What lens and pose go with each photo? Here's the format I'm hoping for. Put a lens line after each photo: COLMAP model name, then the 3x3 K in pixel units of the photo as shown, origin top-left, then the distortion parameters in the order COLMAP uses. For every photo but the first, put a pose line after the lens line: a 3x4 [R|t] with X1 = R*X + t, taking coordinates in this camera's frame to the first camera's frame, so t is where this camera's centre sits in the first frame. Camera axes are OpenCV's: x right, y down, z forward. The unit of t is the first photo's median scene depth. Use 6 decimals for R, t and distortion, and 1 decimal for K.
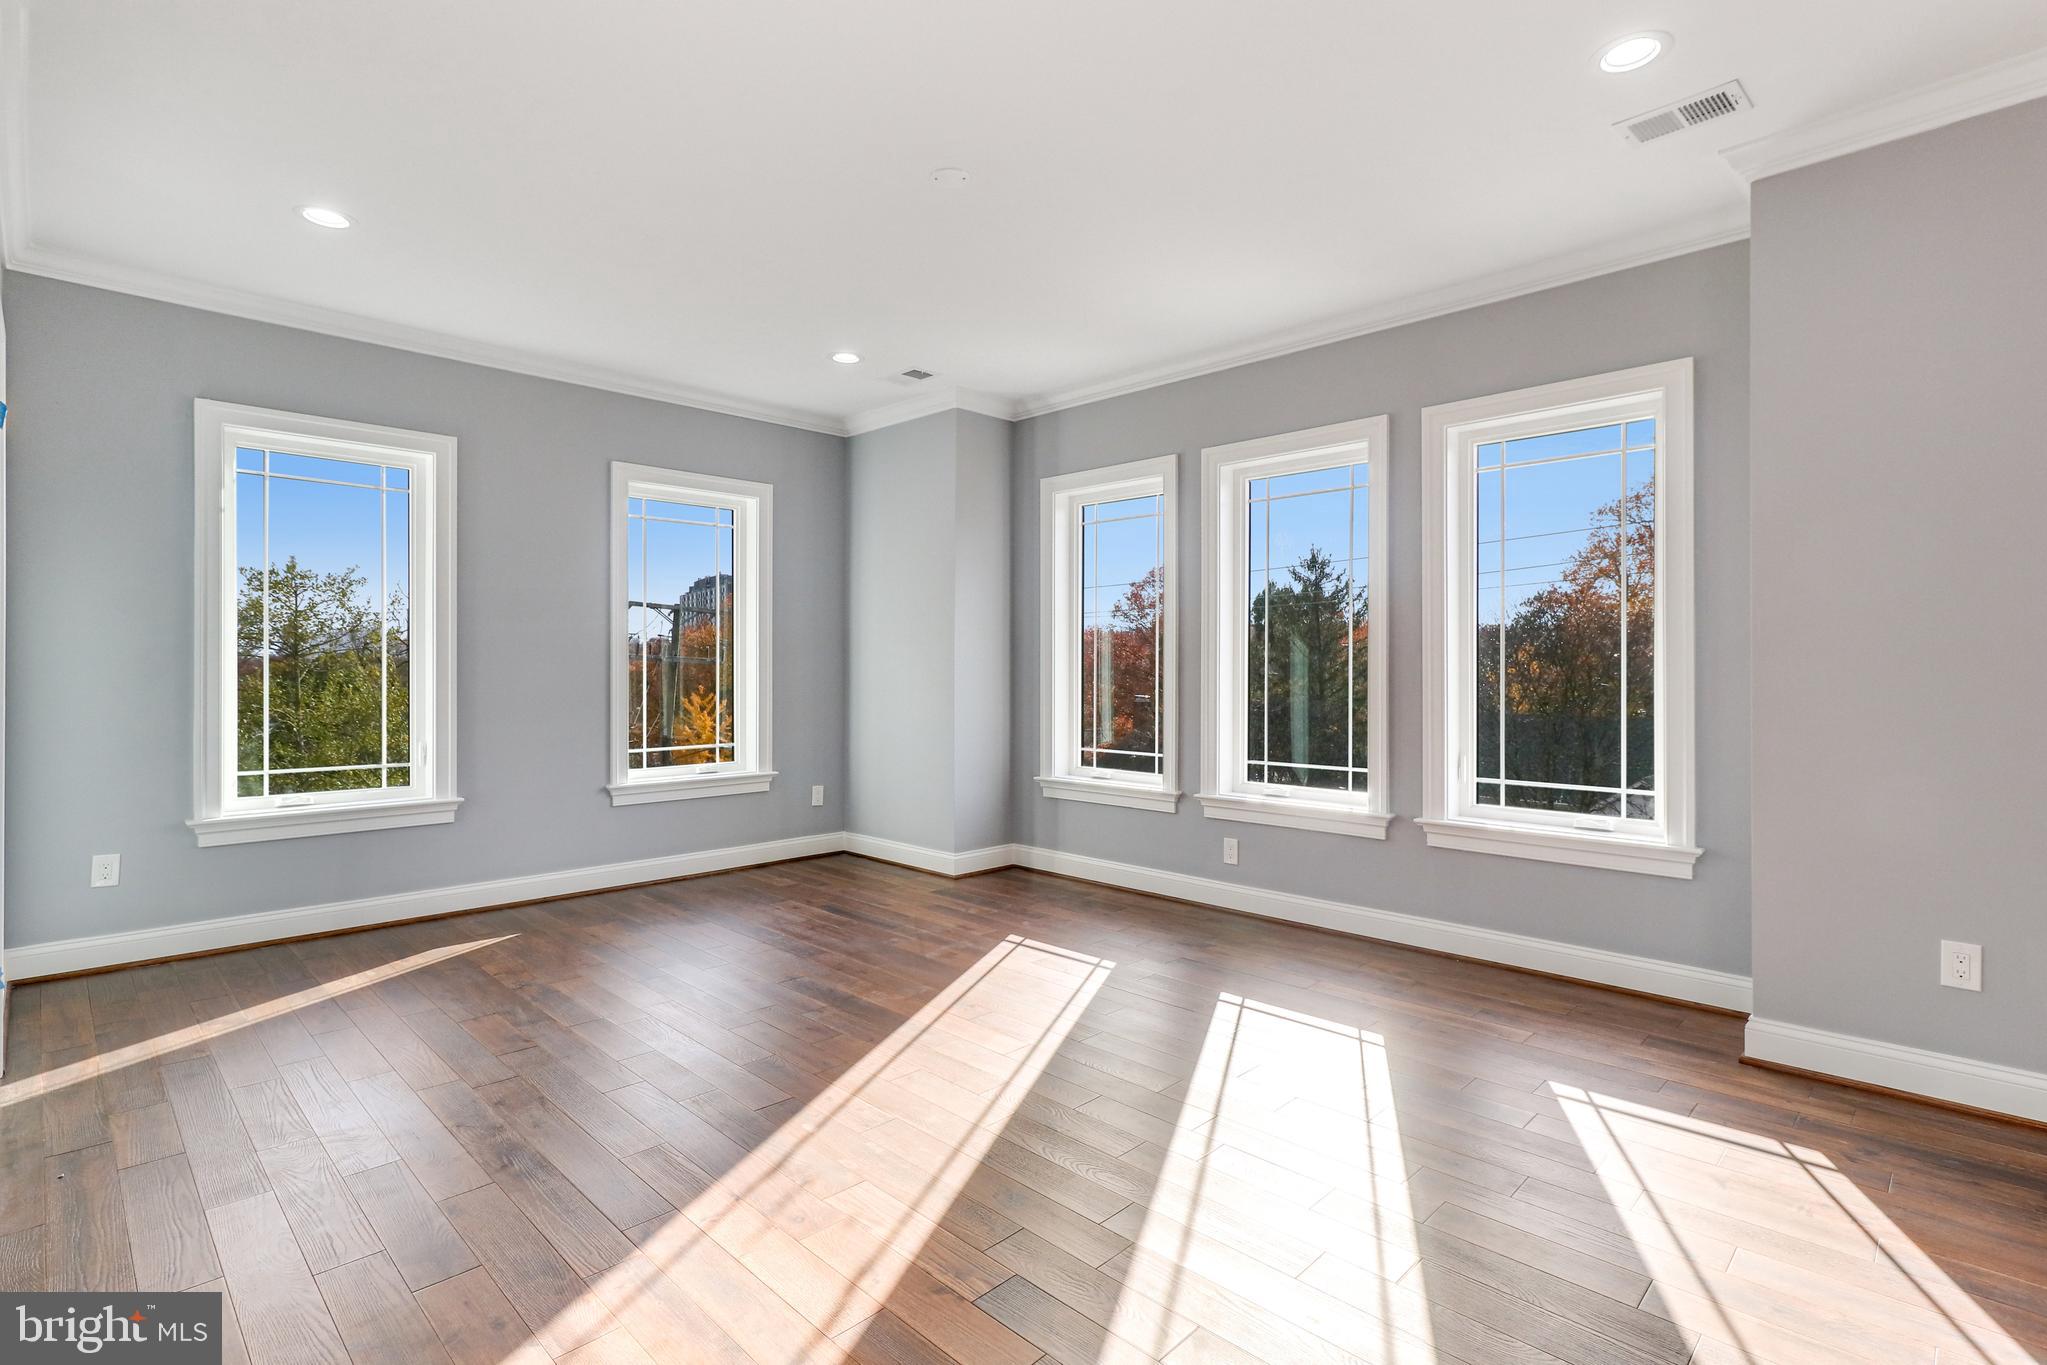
lens RADIAL K [[975.6, 0, 1018.8], [0, 975.6, 681.9], [0, 0, 1]] dist [0.003068, -0.000419]
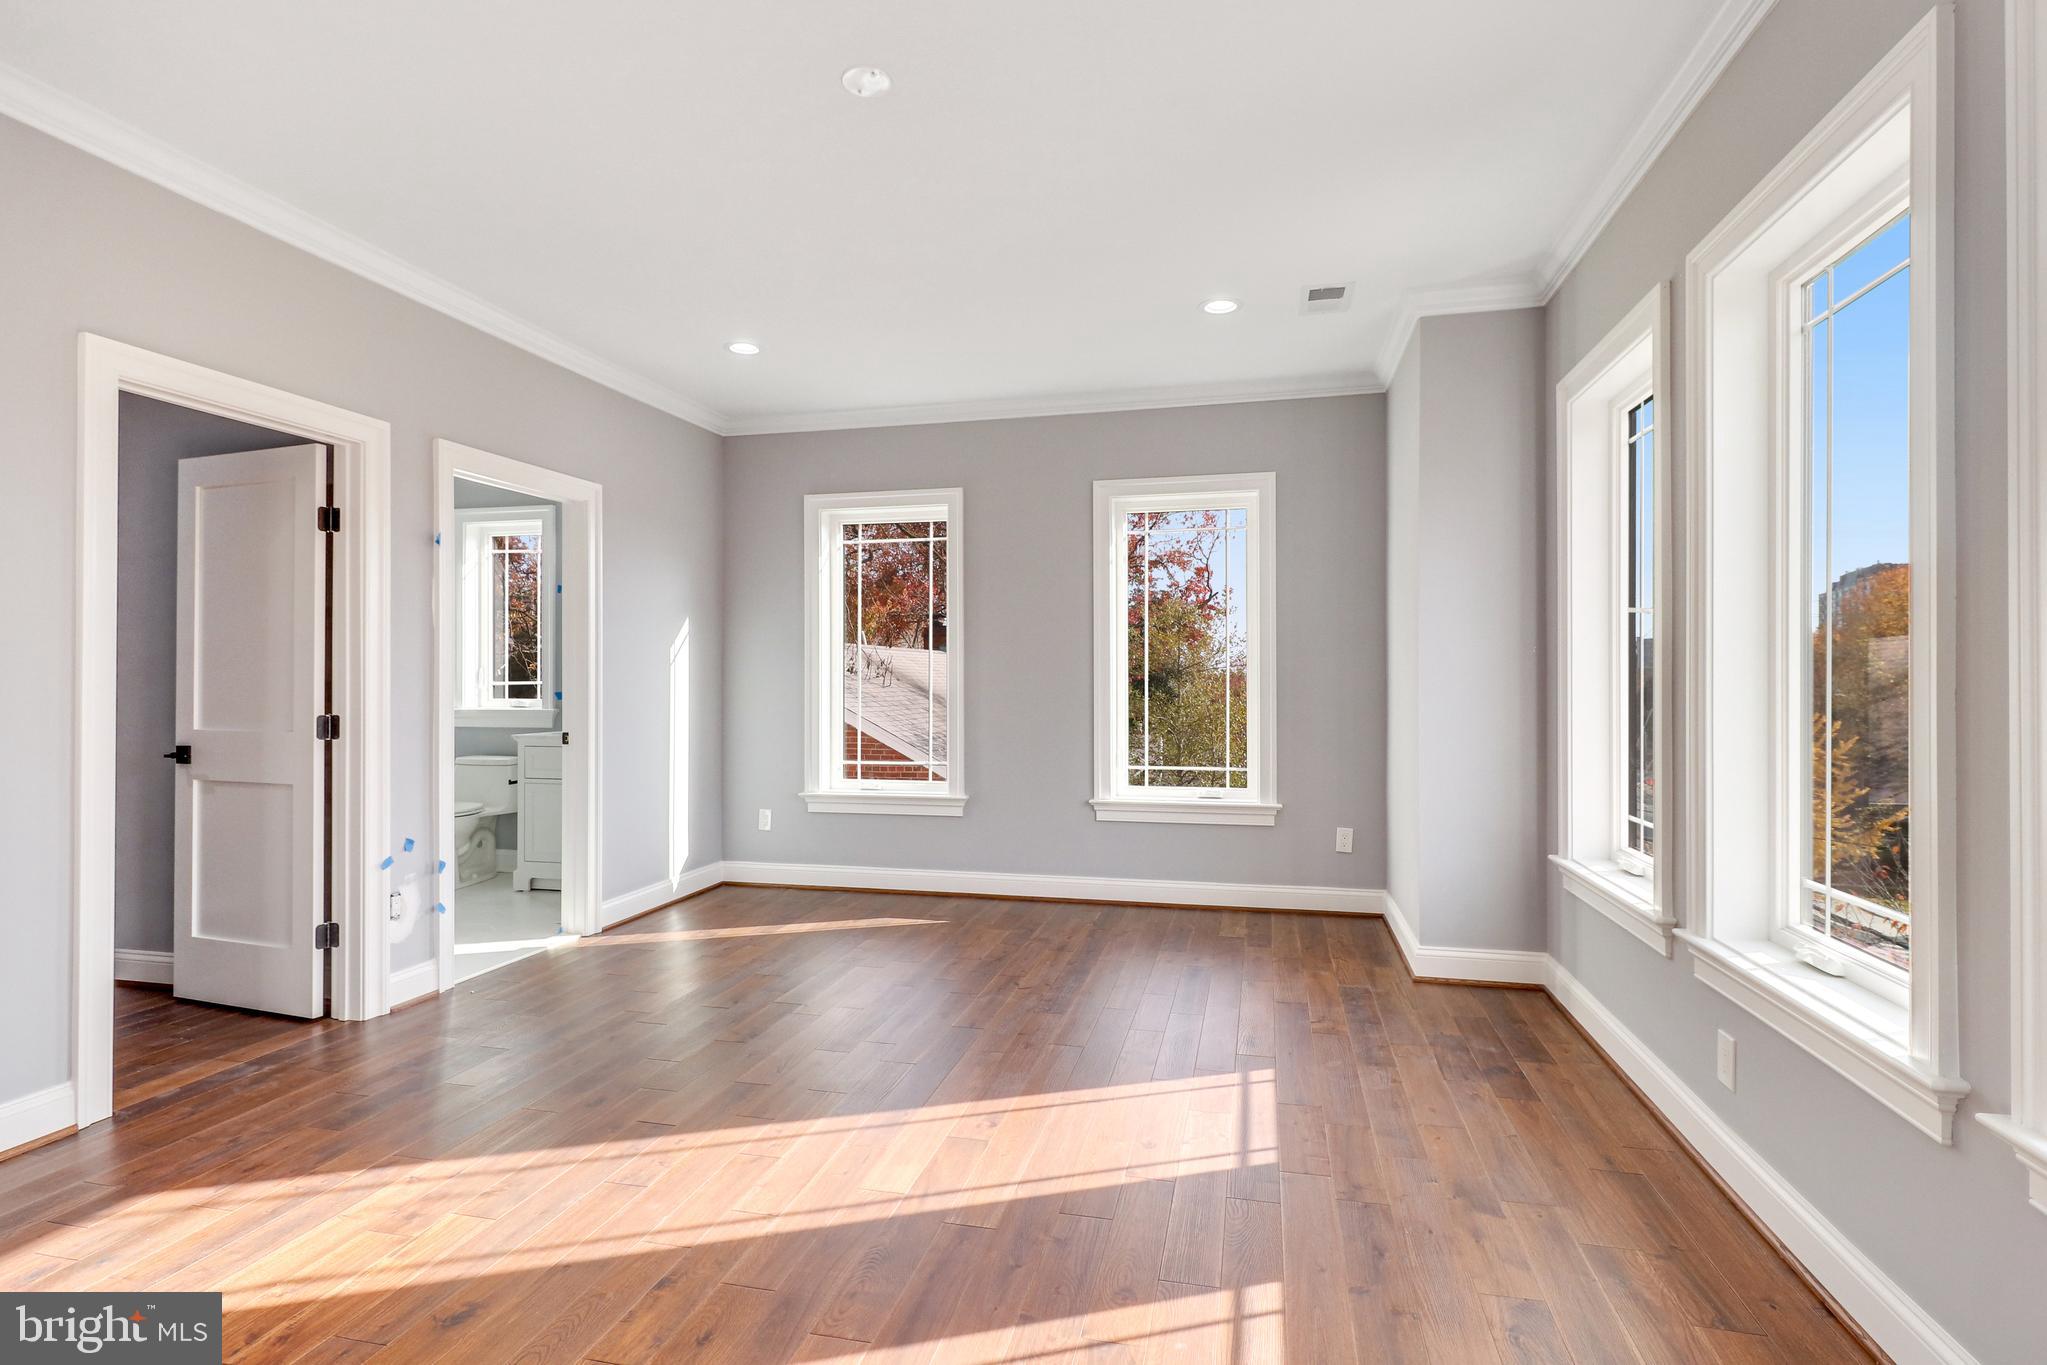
lens RADIAL K [[975.6, 0, 1028.3], [0, 975.6, 683.9], [0, 0, 1]] dist [0.003068, -0.000419]
pose [[0.529353, -0.002086, -0.848399, 0.371354], [-0.009620, 0.999918, -0.008461, -0.004804], [0.848347, 0.012641, 0.529289, 0.367894]]
